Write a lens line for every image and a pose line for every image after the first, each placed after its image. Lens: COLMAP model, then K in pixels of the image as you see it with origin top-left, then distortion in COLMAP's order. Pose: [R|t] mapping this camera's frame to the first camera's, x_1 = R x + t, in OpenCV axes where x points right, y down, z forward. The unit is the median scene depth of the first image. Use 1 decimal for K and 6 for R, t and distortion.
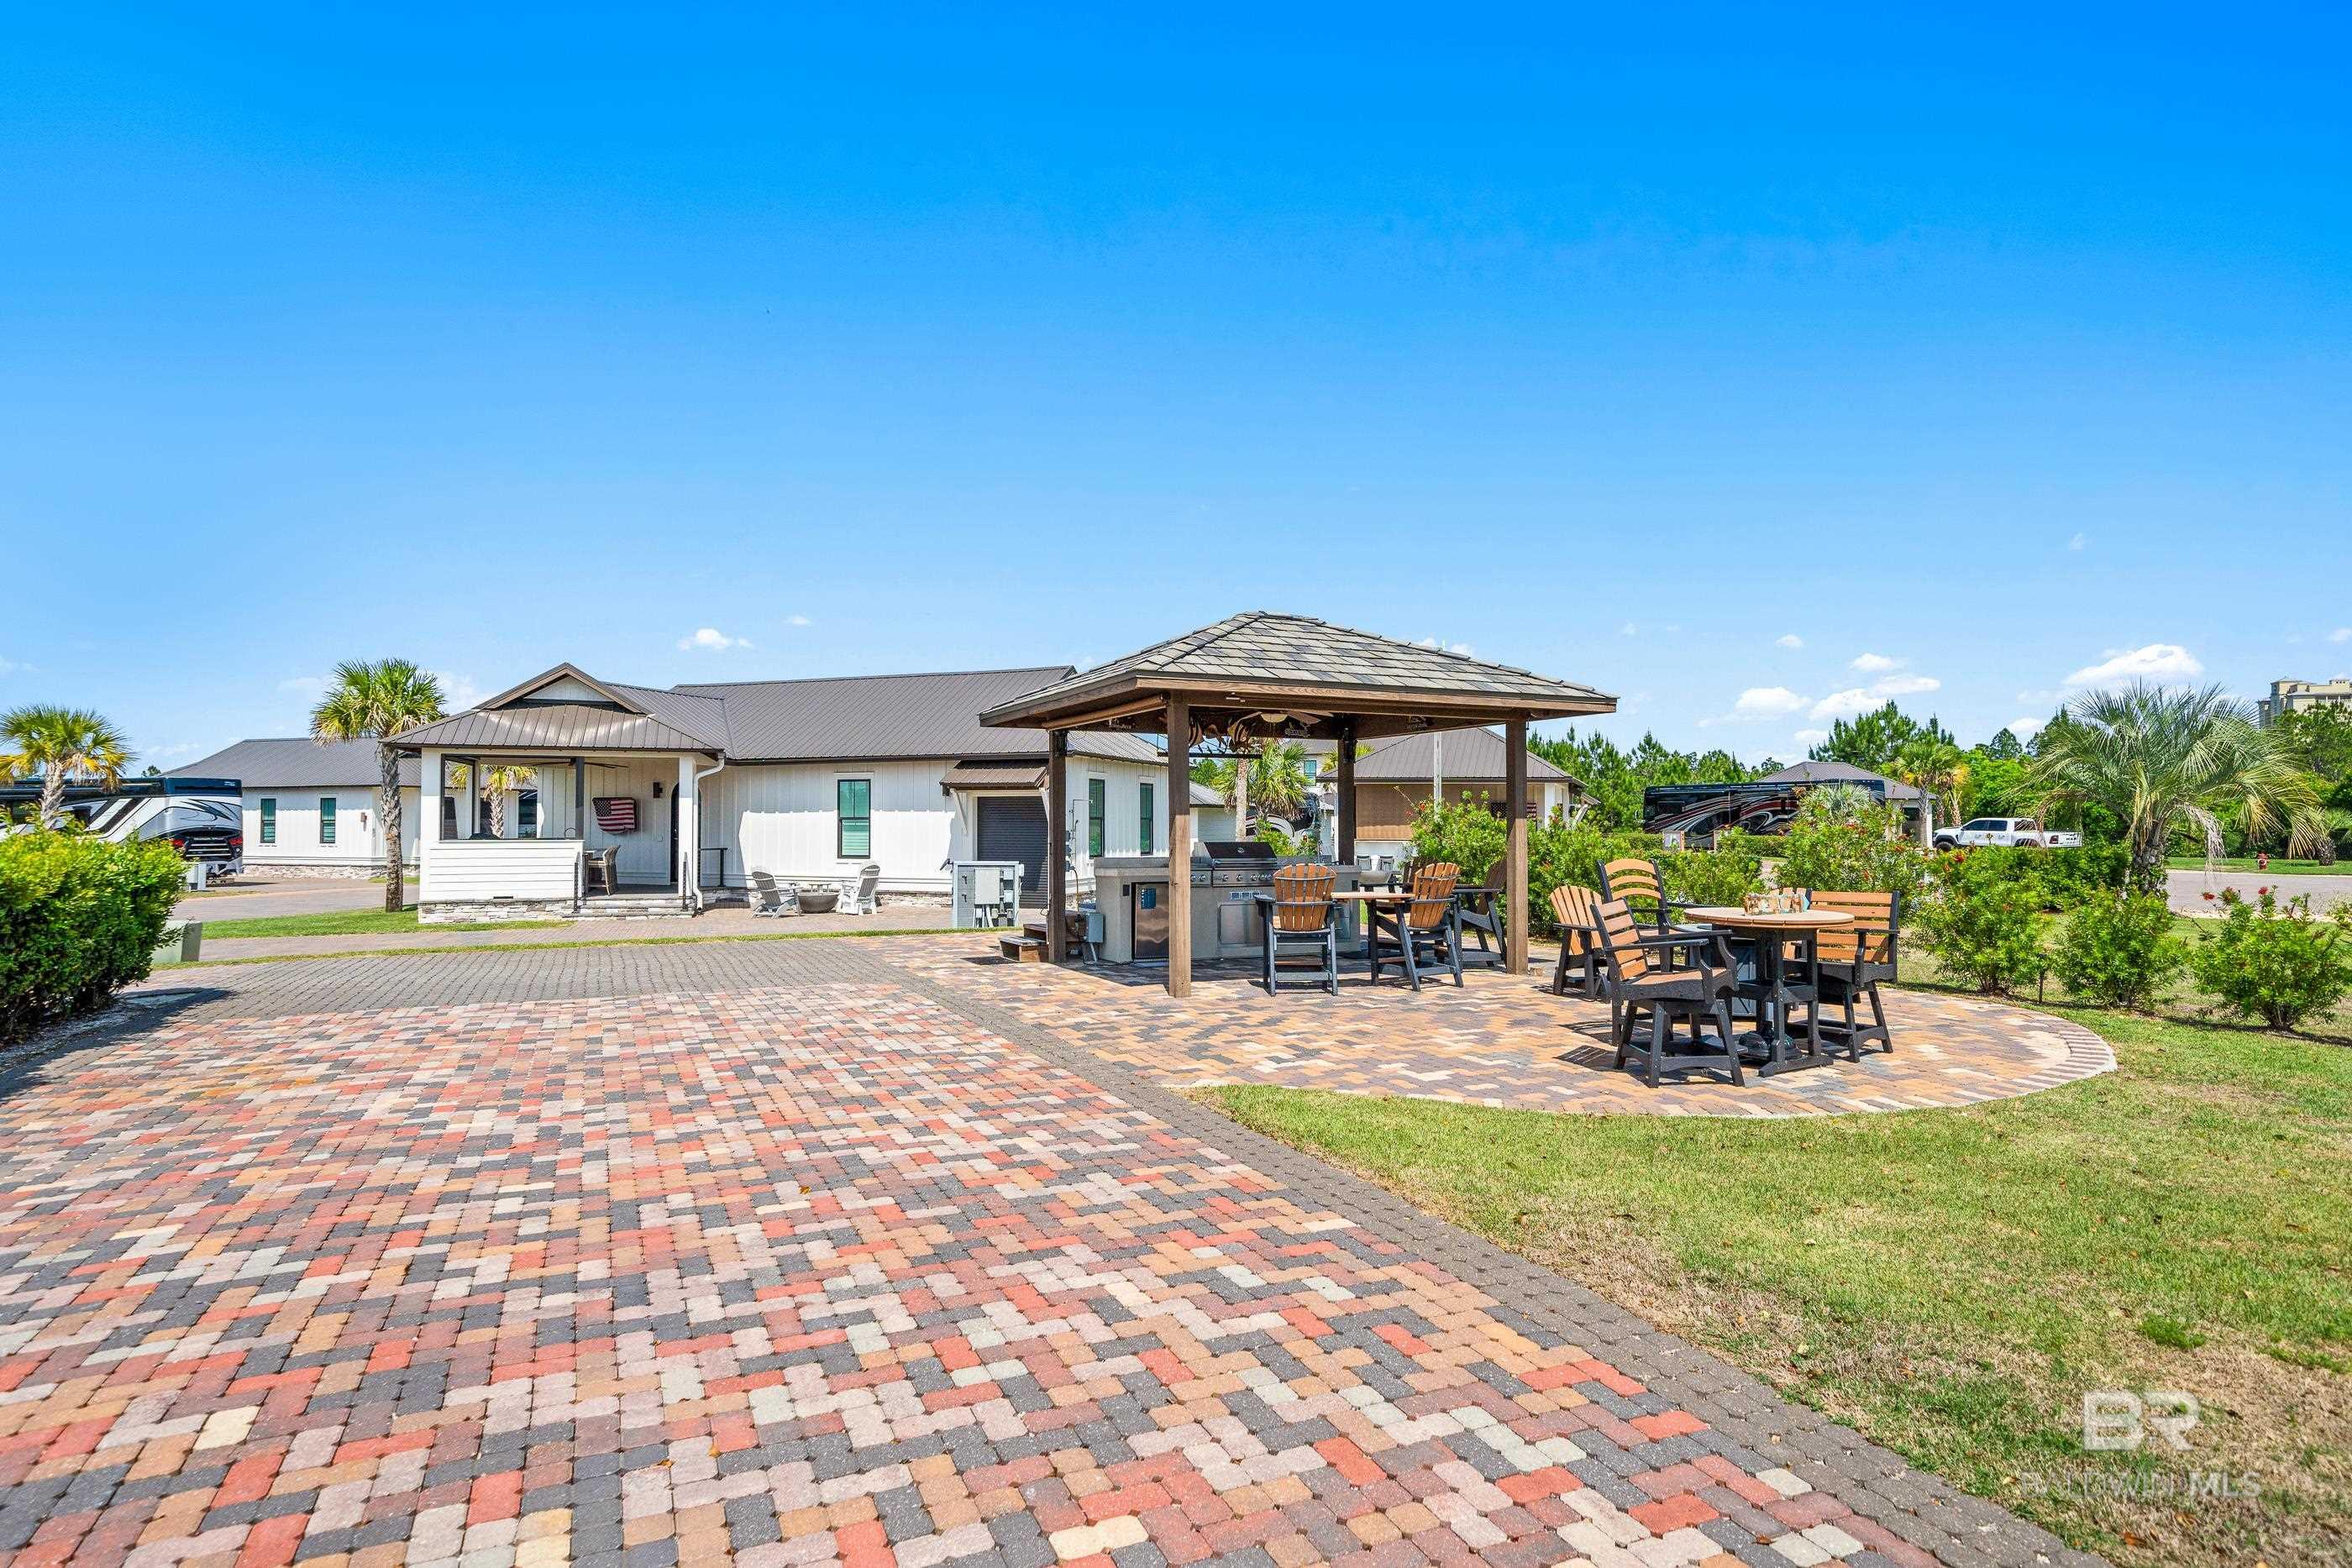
lens RADIAL K [[1249.3, 0, 1195.6], [0, 1249.3, 783.9], [0, 0, 1]] dist [-0.001702, 0.002401]
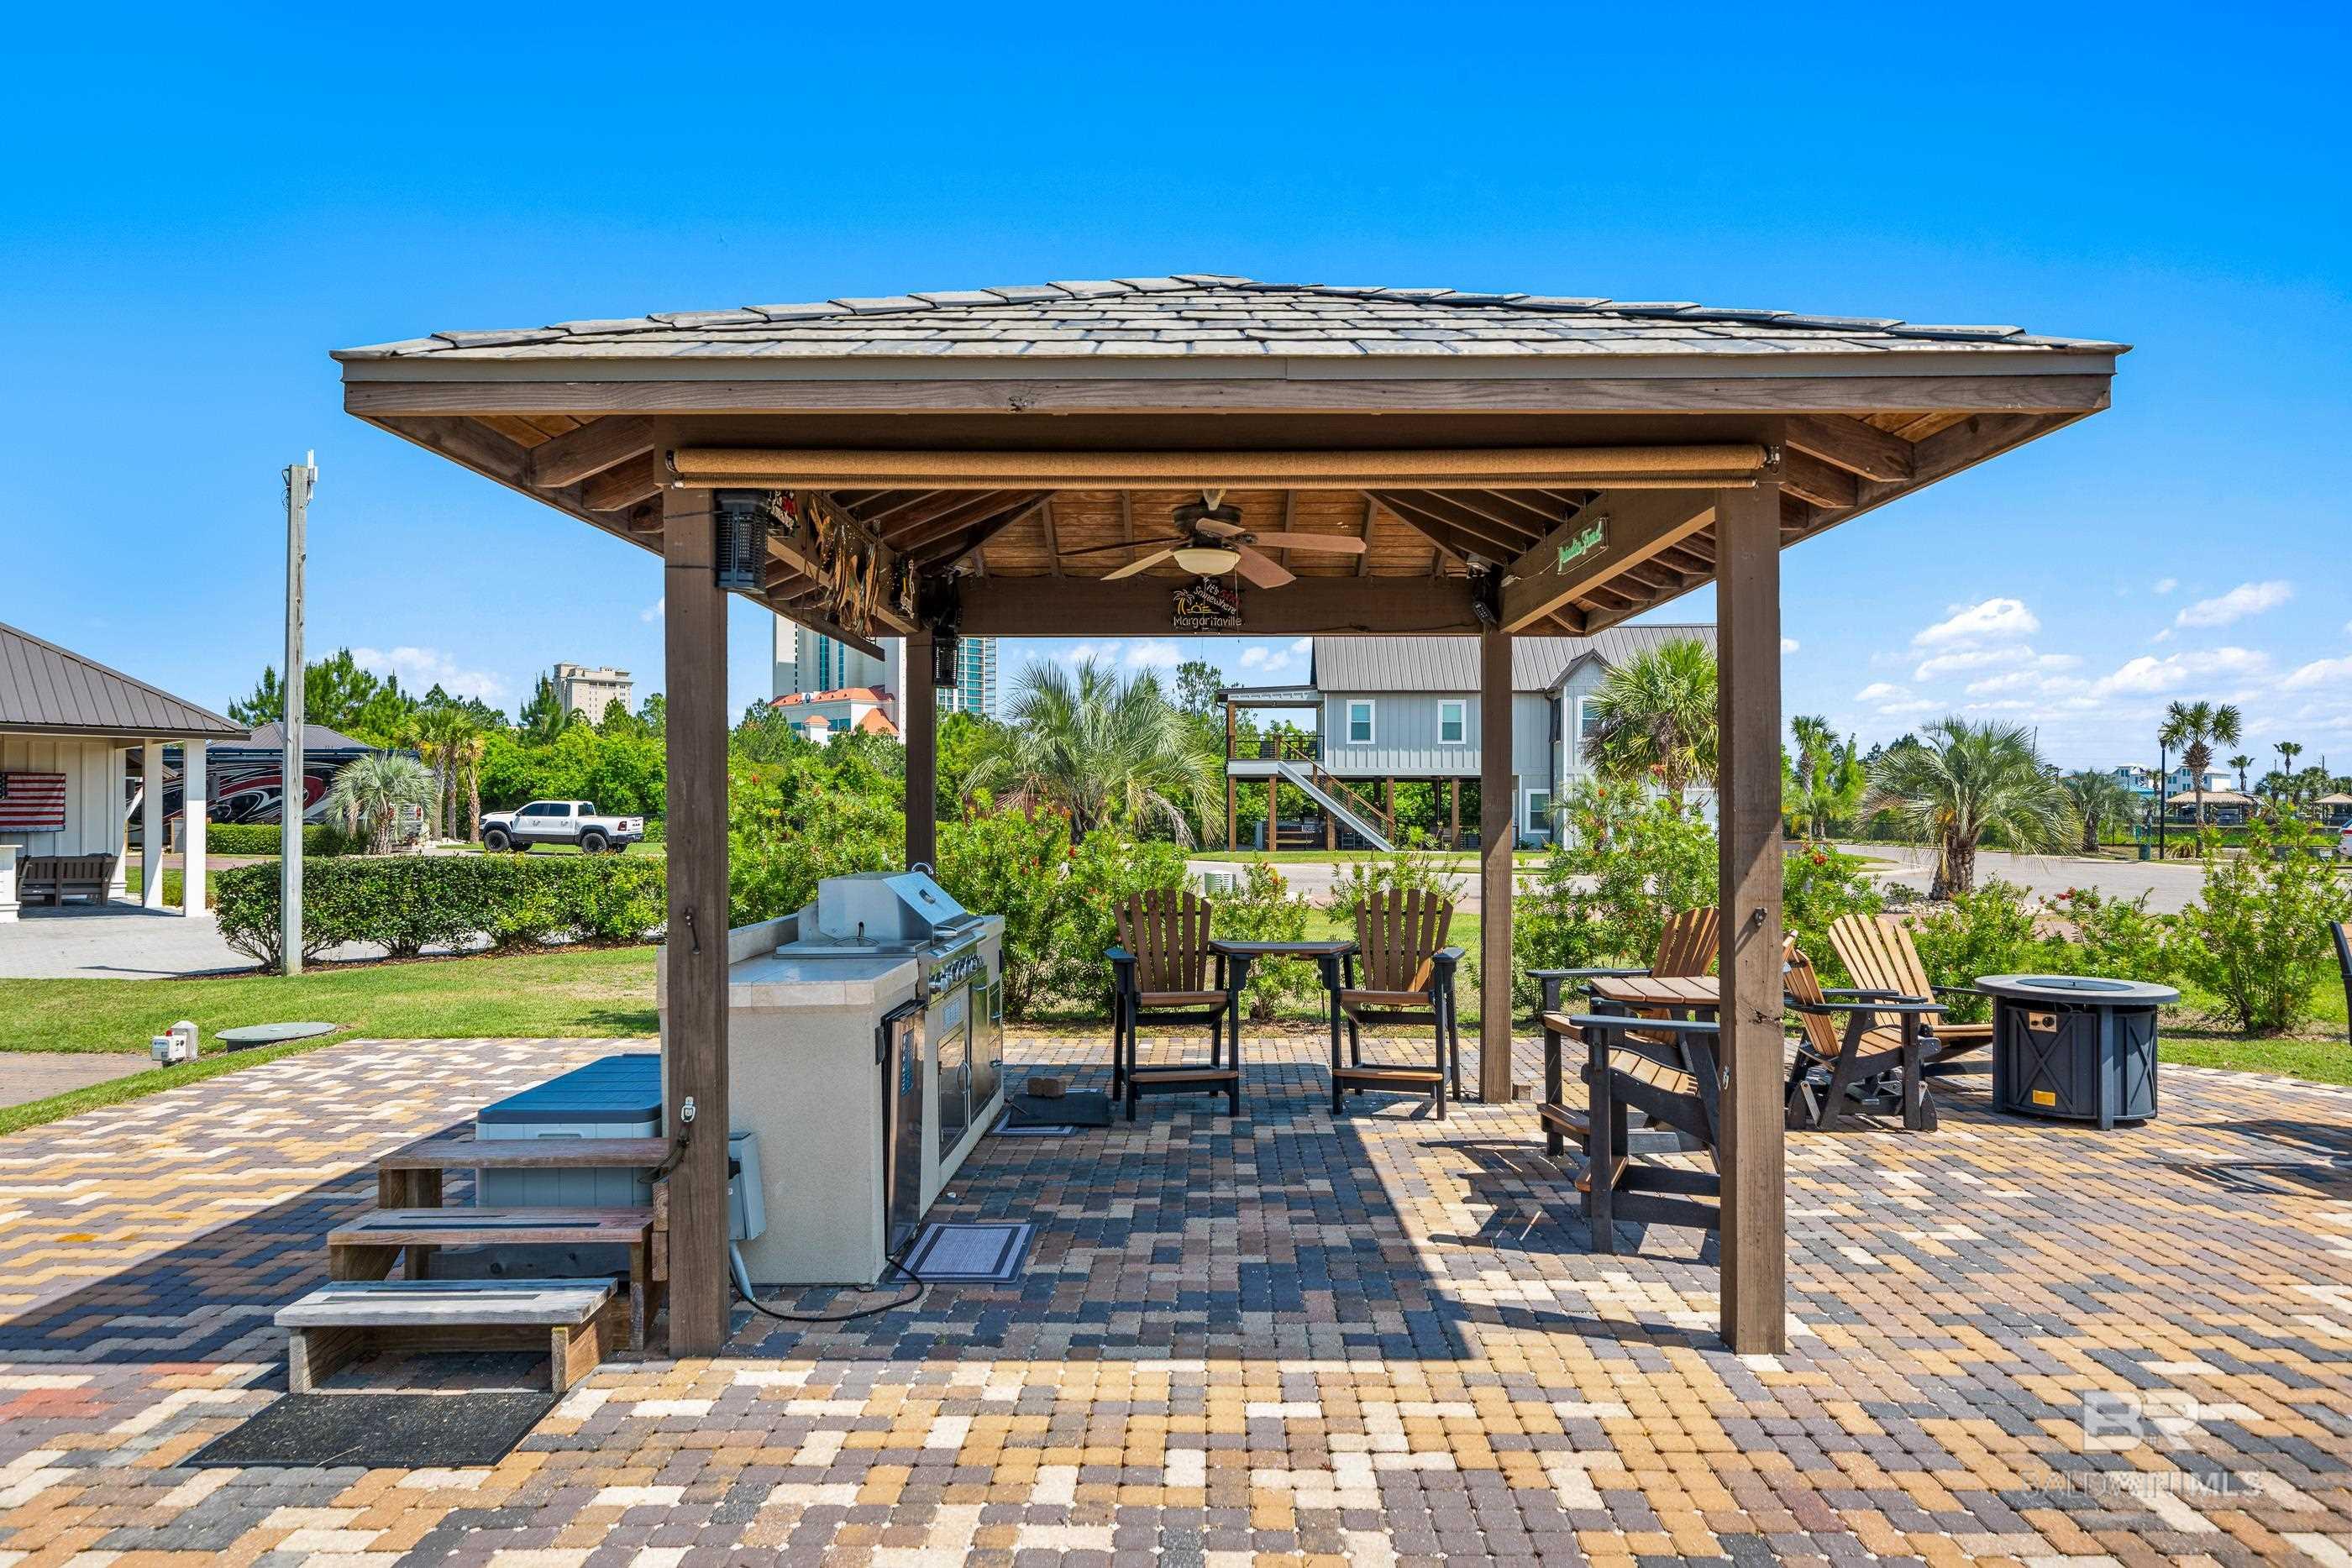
lens RADIAL K [[1519.5, 0, 1178.9], [0, 1519.5, 786.7], [0, 0, 1]] dist [-0.001072, 0.001126]
pose [[0.454299, 0.010388, 0.890788, -0.185605], [-0.027835, 0.999609, 0.002539, 0.009066], [-0.890414, -0.025949, 0.454411, 0.394689]]
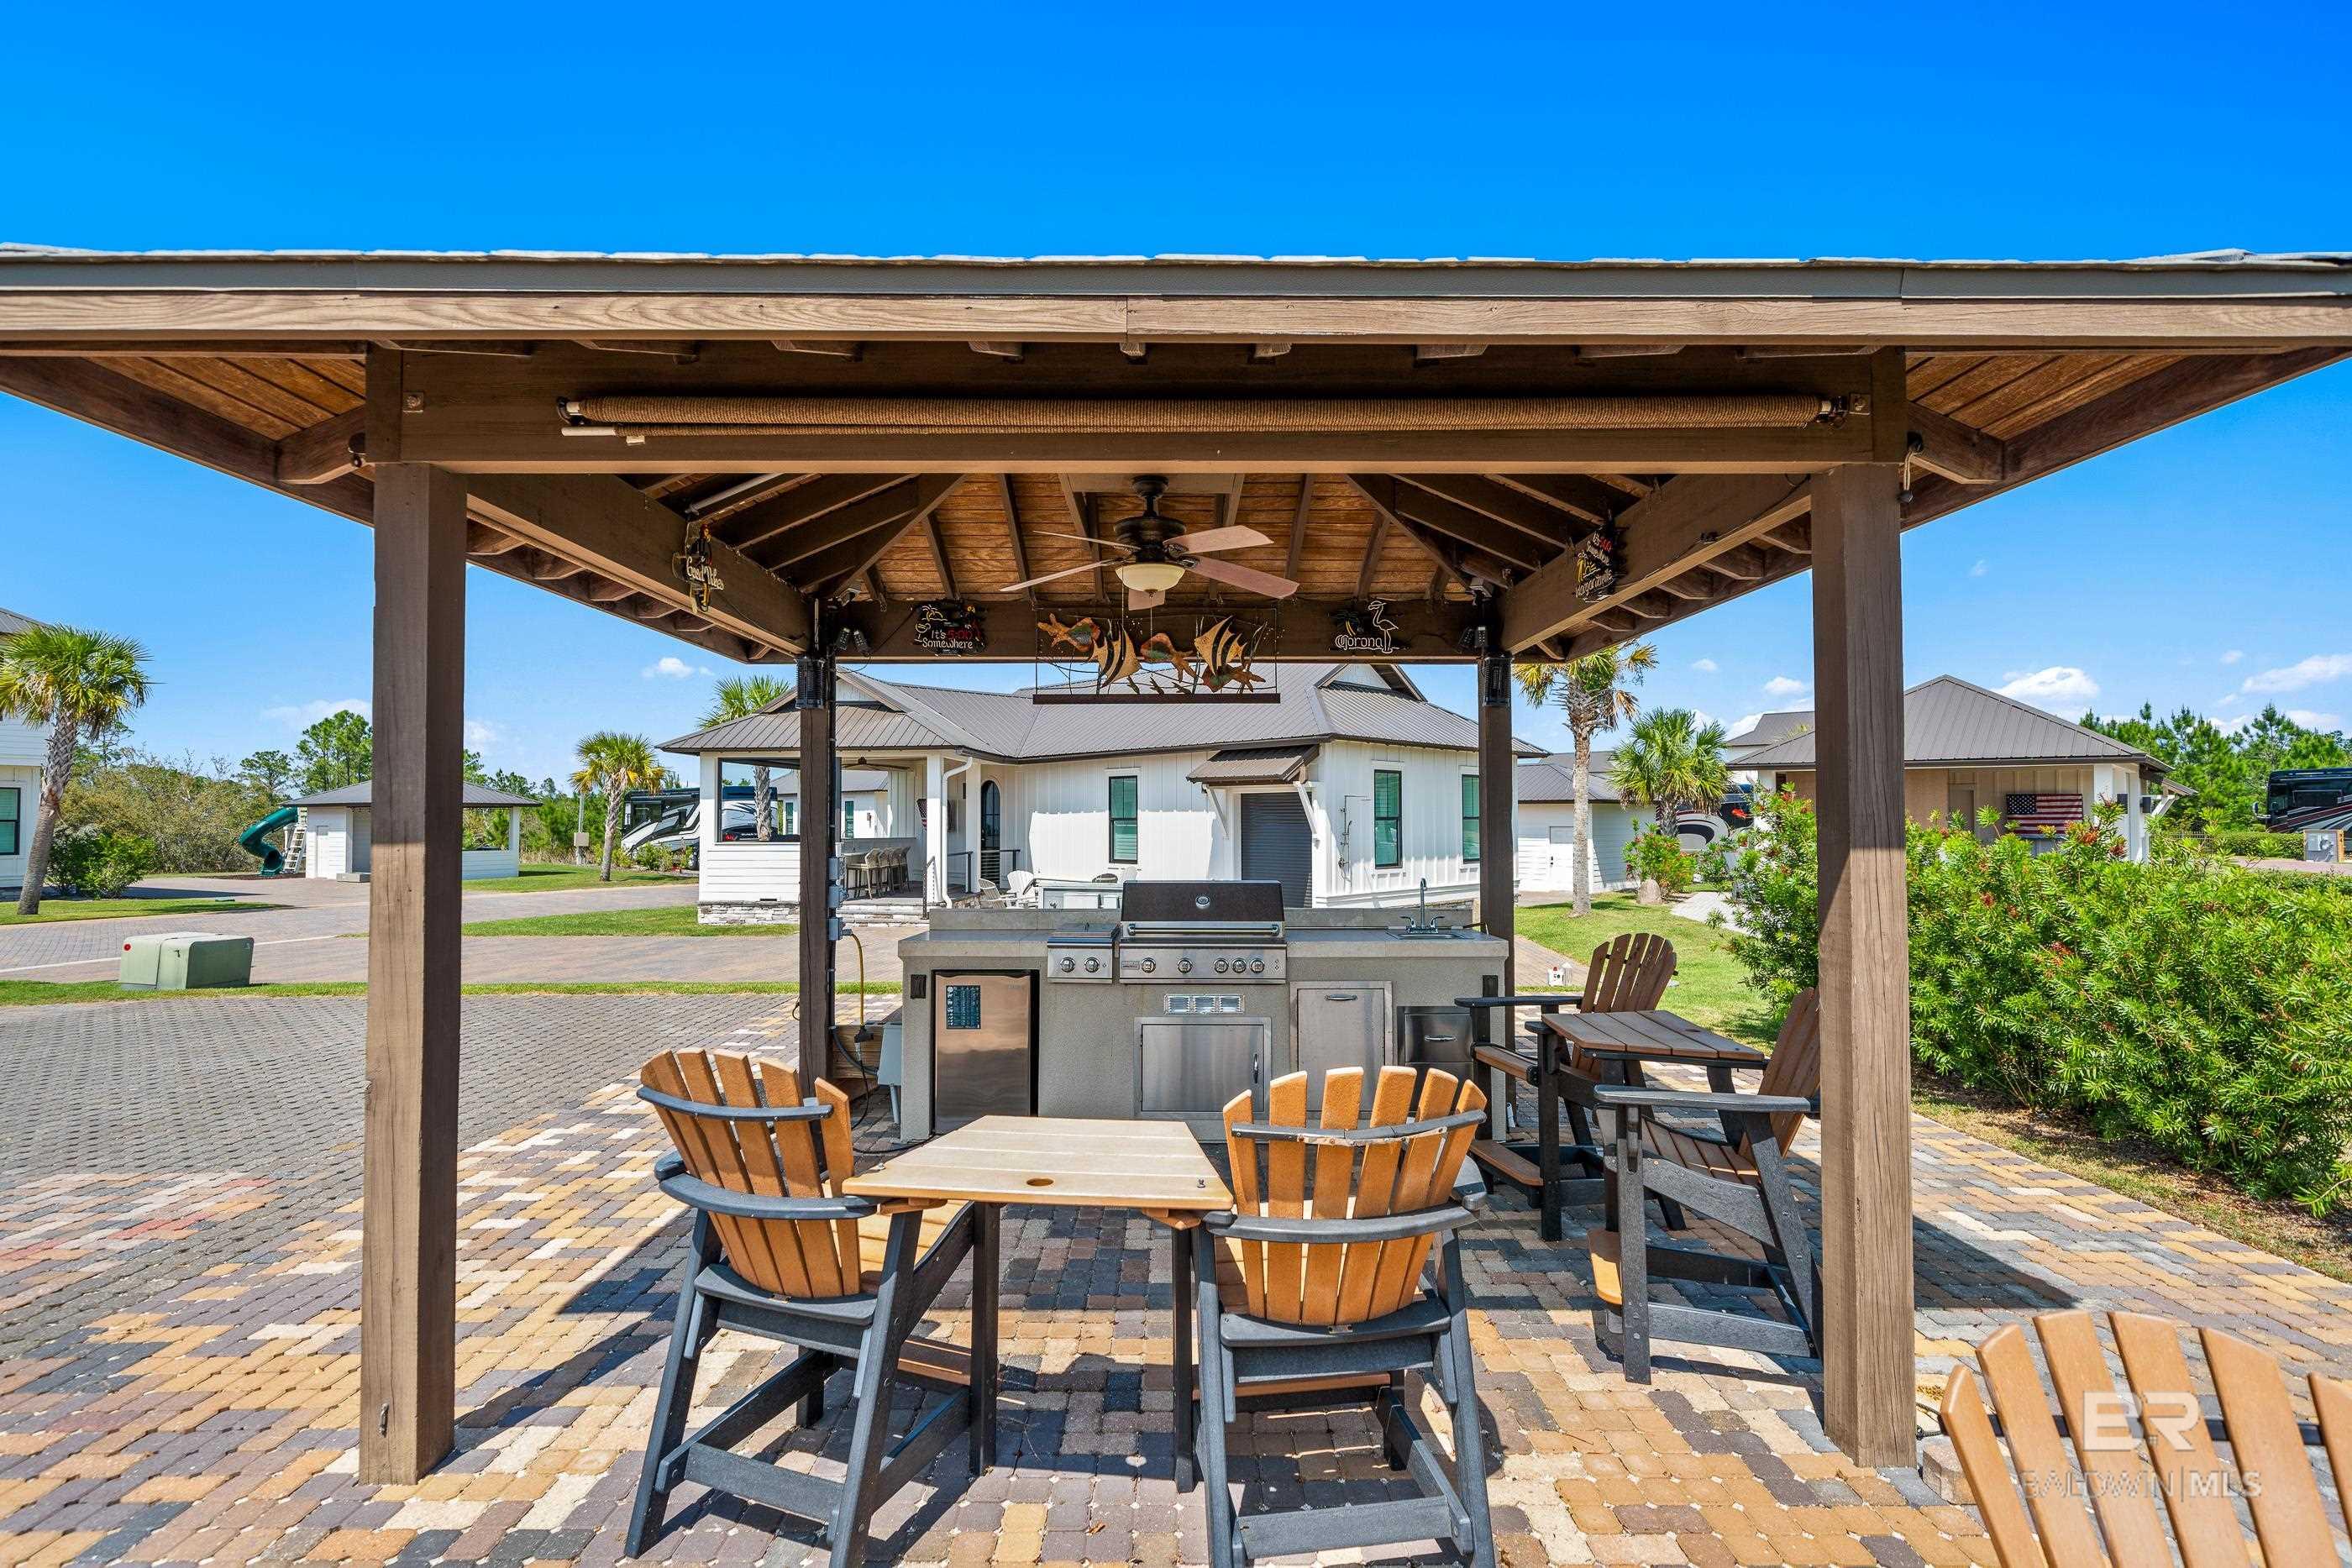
lens RADIAL K [[1063.0, 0, 1179.9], [0, 1063.0, 791.6], [0, 0, 1]] dist [-0.000709, 0.000544]
pose [[0.902185, -0.012785, -0.431160, 0.107629], [0.015639, 0.999873, 0.003077, 0.006399], [0.431066, -0.009519, 0.902270, 0.353706]]
